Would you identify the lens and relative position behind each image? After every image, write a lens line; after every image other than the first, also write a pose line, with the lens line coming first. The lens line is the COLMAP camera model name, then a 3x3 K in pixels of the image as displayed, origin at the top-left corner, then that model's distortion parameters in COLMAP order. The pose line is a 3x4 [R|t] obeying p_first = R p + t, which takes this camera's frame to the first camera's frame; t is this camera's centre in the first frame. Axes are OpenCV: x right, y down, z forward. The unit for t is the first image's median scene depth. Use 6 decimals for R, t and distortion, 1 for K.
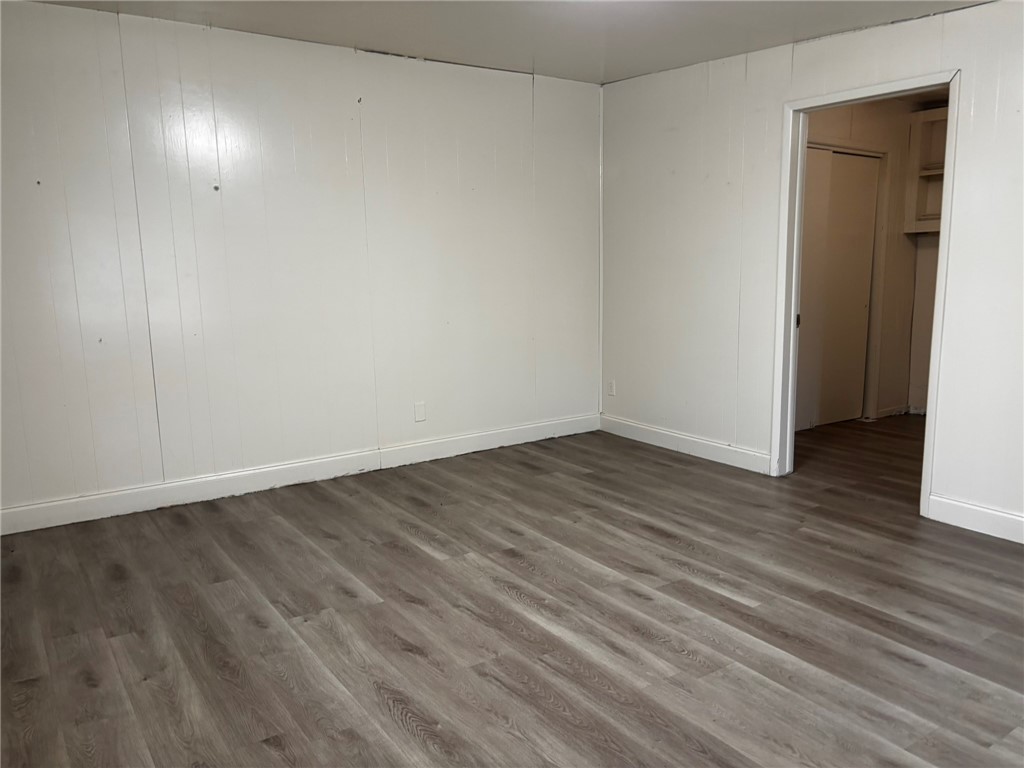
lens RADIAL K [[777.6, 0, 509.0], [0, 777.6, 385.5], [0, 0, 1]] dist [0.047232, -0.050700]
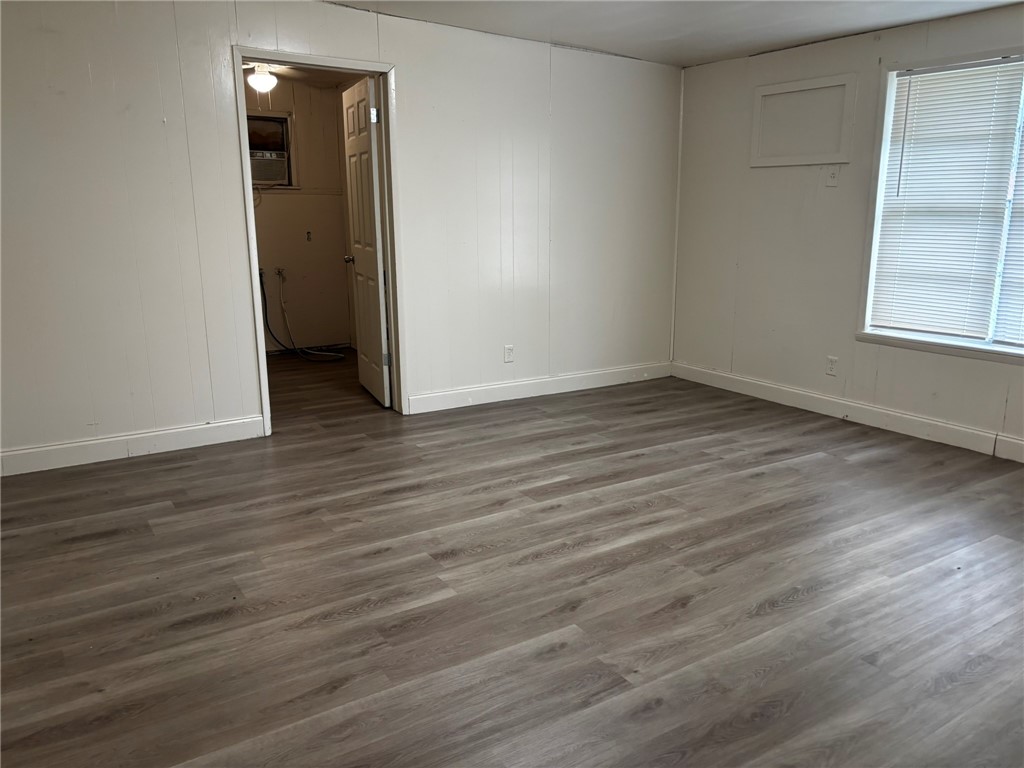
lens RADIAL K [[777.6, 0, 510.2], [0, 777.6, 375.7], [0, 0, 1]] dist [0.047232, -0.050700]
pose [[0.031765, -0.207627, 0.977692, -0.874239], [0.160420, 0.966563, 0.200051, -0.152598], [-0.986538, 0.150487, 0.064010, 0.916017]]
